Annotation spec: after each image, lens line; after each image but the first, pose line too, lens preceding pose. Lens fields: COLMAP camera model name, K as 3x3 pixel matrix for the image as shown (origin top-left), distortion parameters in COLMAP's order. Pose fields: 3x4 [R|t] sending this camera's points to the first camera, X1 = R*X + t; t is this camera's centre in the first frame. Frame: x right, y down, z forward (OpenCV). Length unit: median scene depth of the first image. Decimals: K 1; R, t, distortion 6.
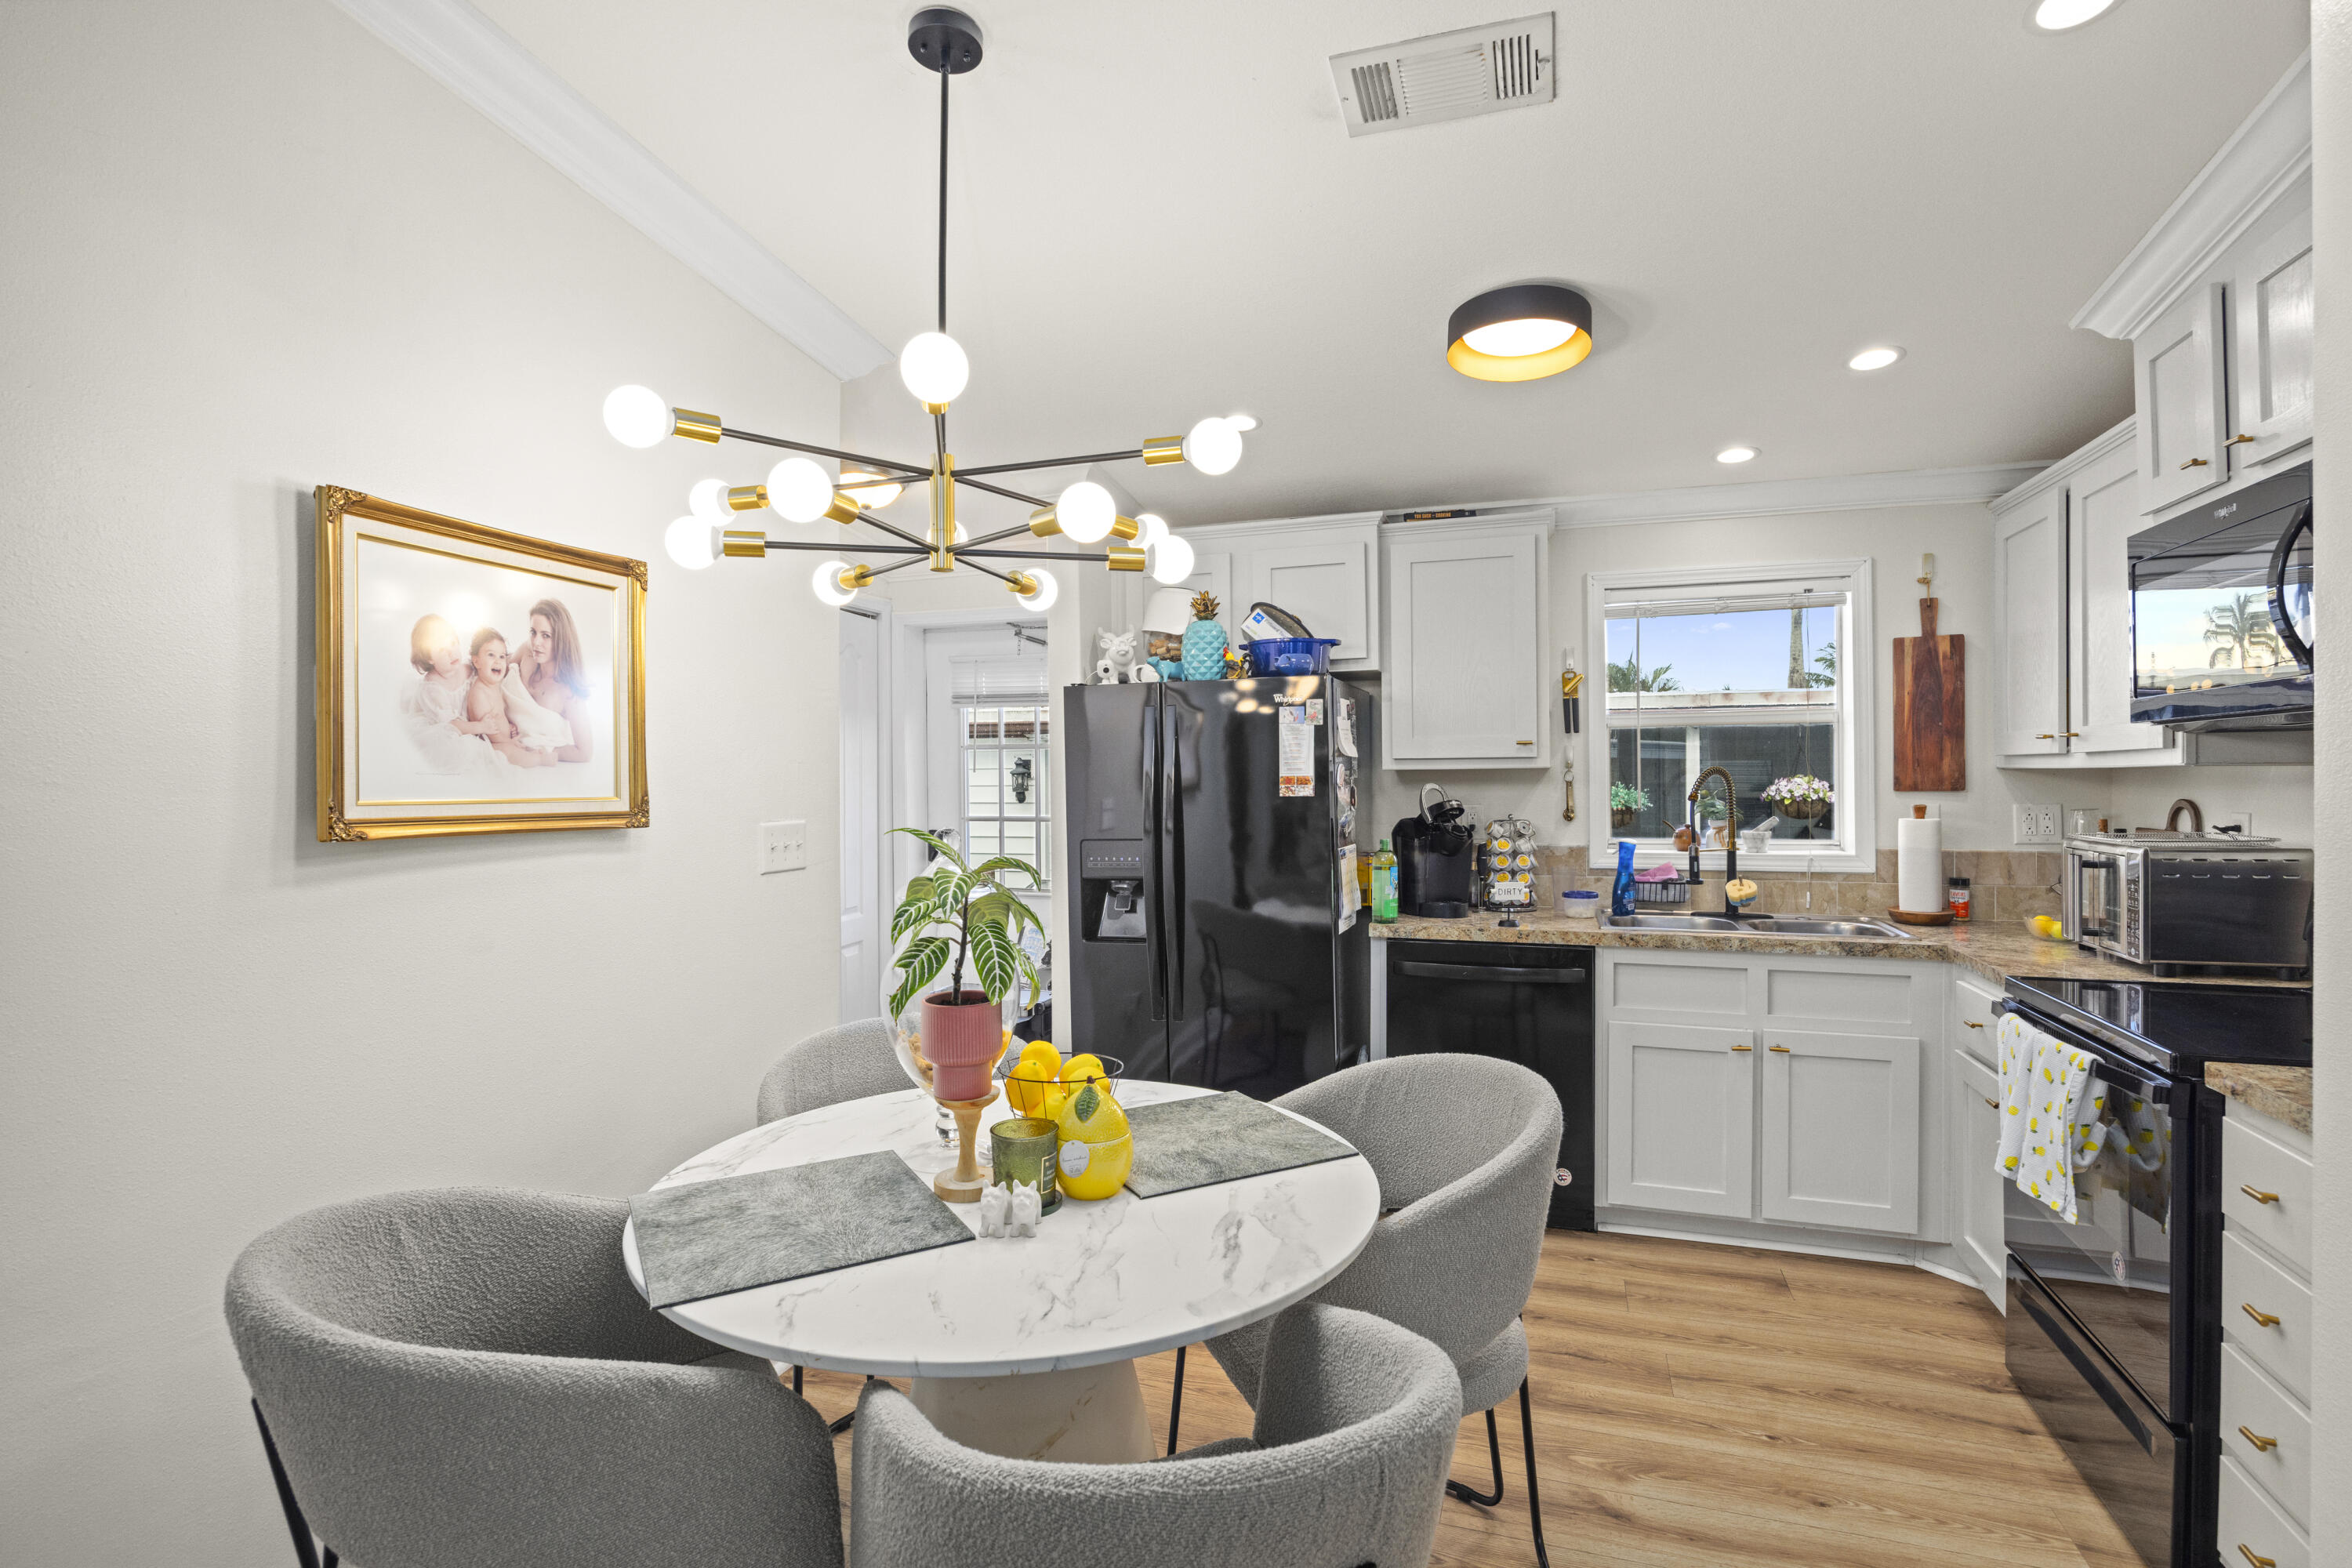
lens RADIAL K [[1131.6, 0, 1171.1], [0, 1131.6, 781.3], [0, 0, 1]] dist [-0.013686, 0.000133]
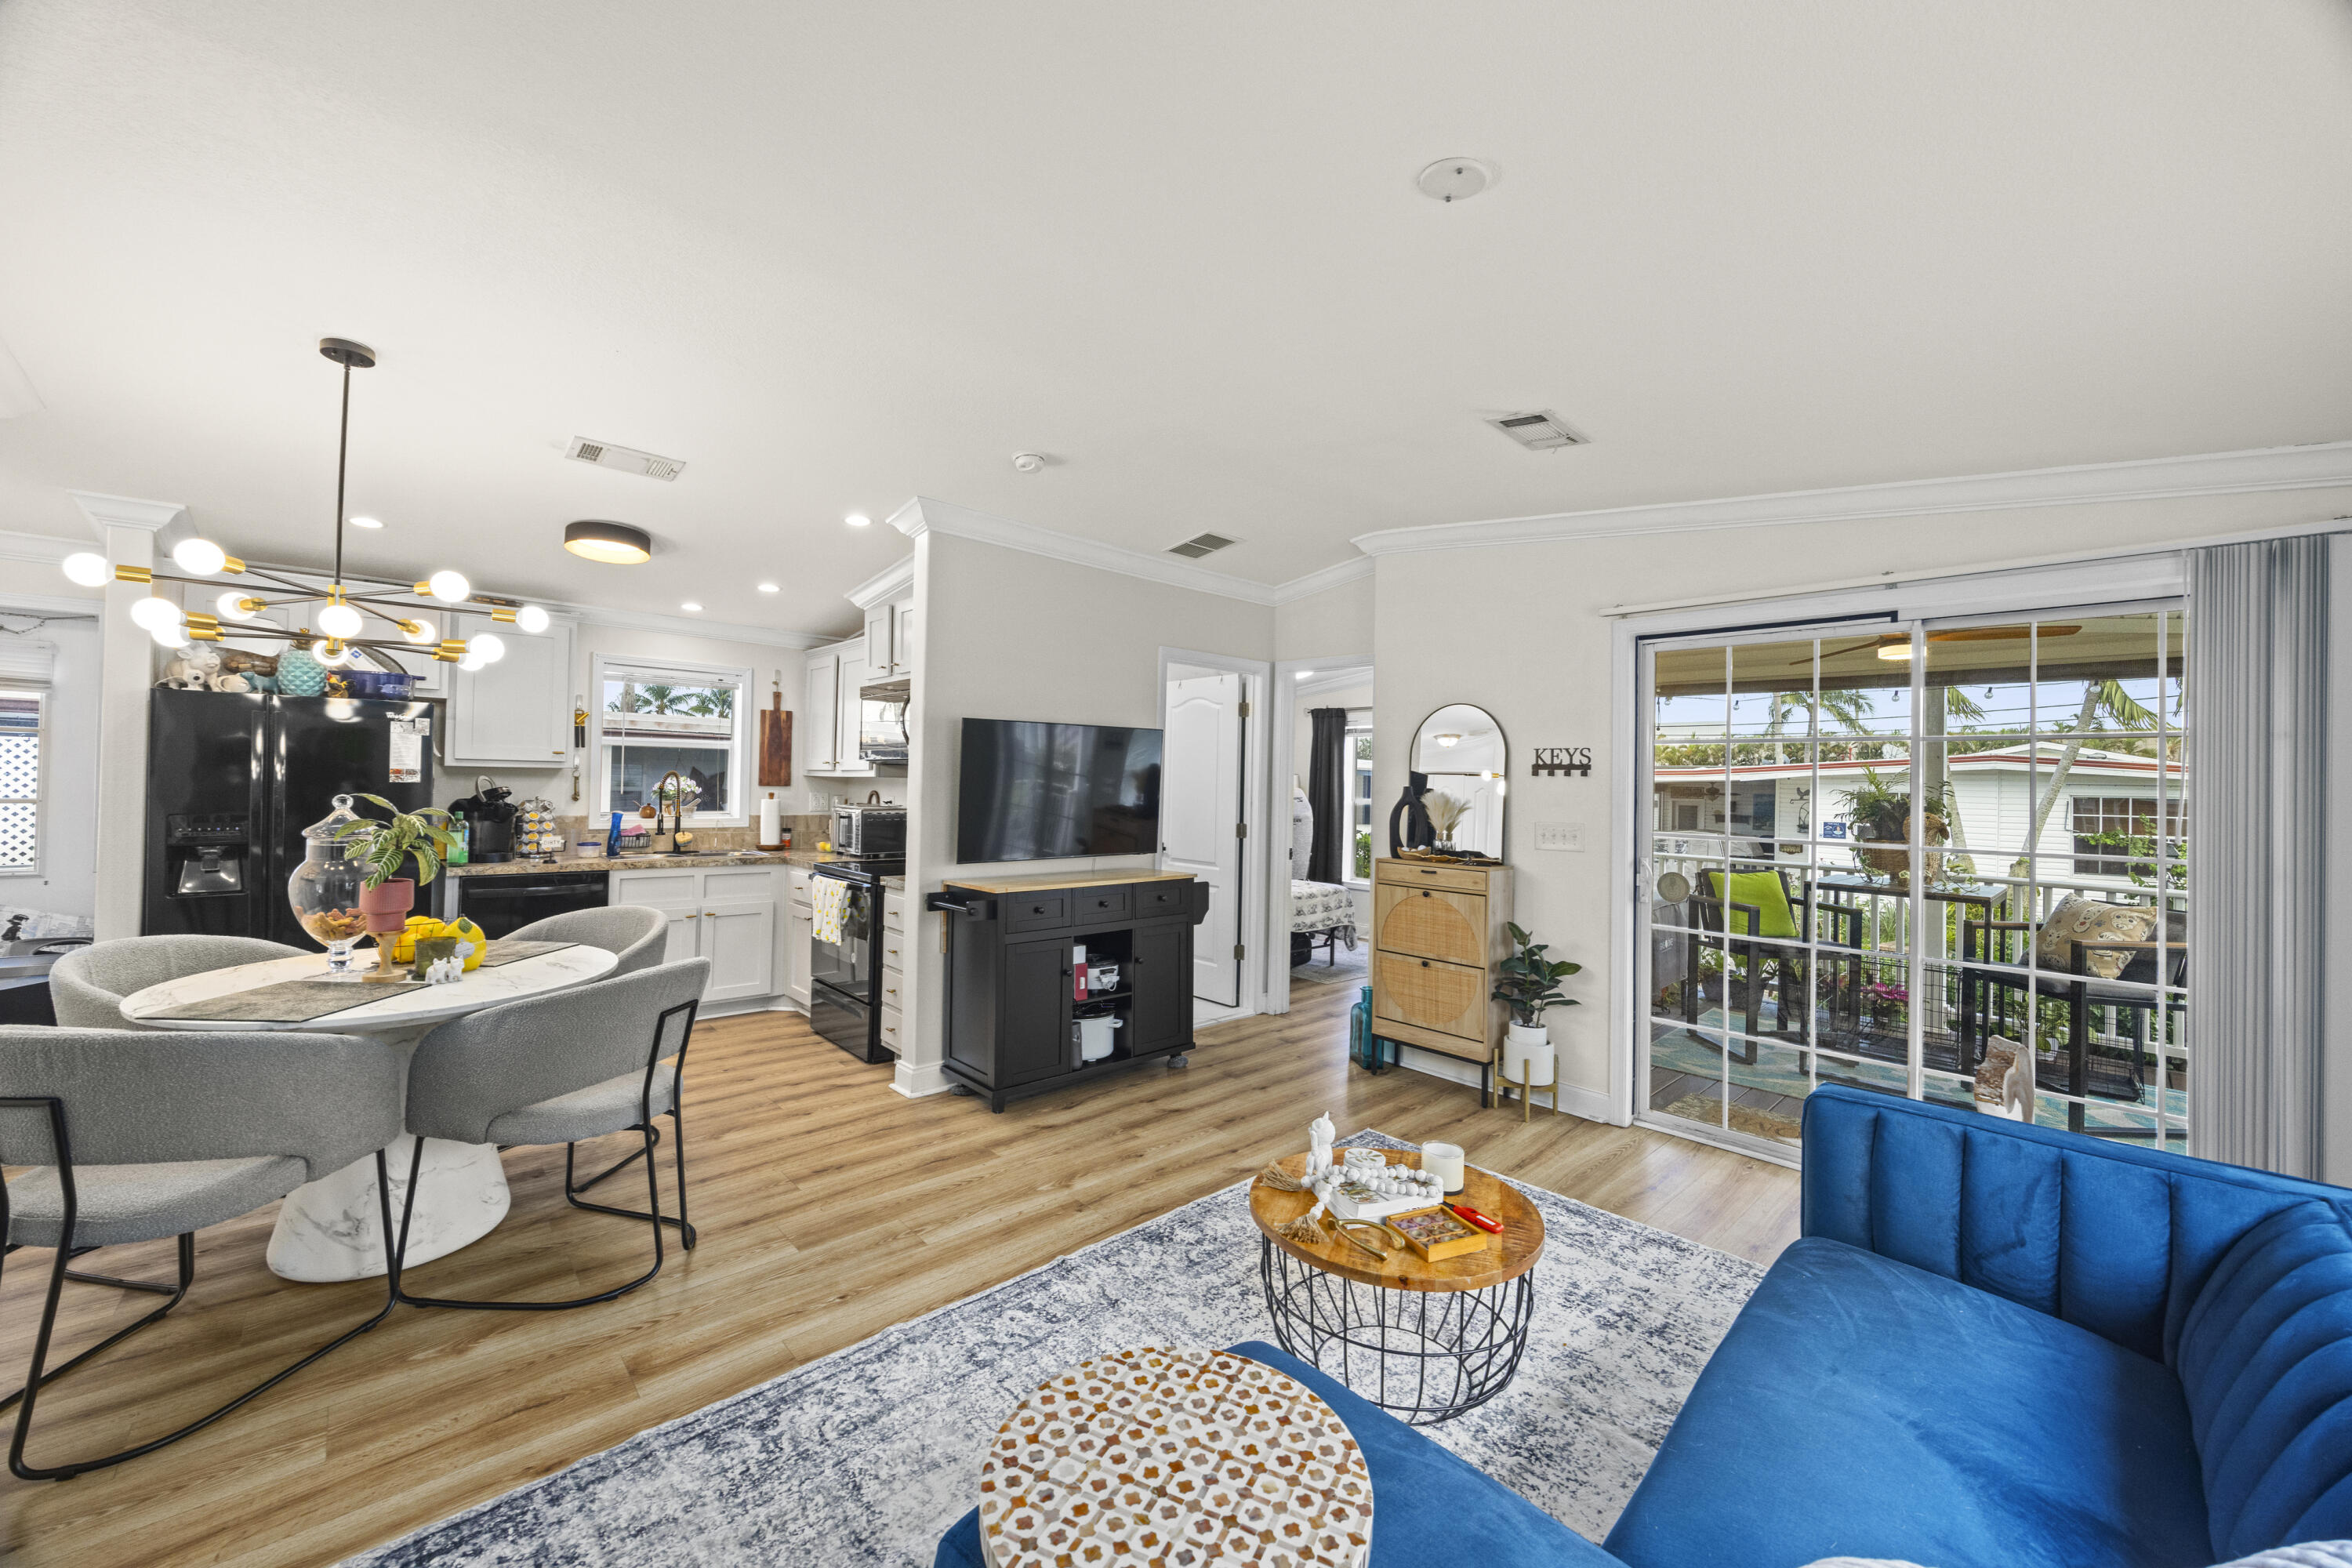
lens RADIAL K [[899.5, 0, 1172.6], [0, 899.5, 780.3], [0, 0, 1]] dist [-0.000338, 0.000039]
pose [[0.485484, 0.021814, 0.873973, -0.422326], [-0.021591, 0.999683, -0.012958, 0.004173], [-0.873979, -0.012579, 0.485801, -0.446542]]
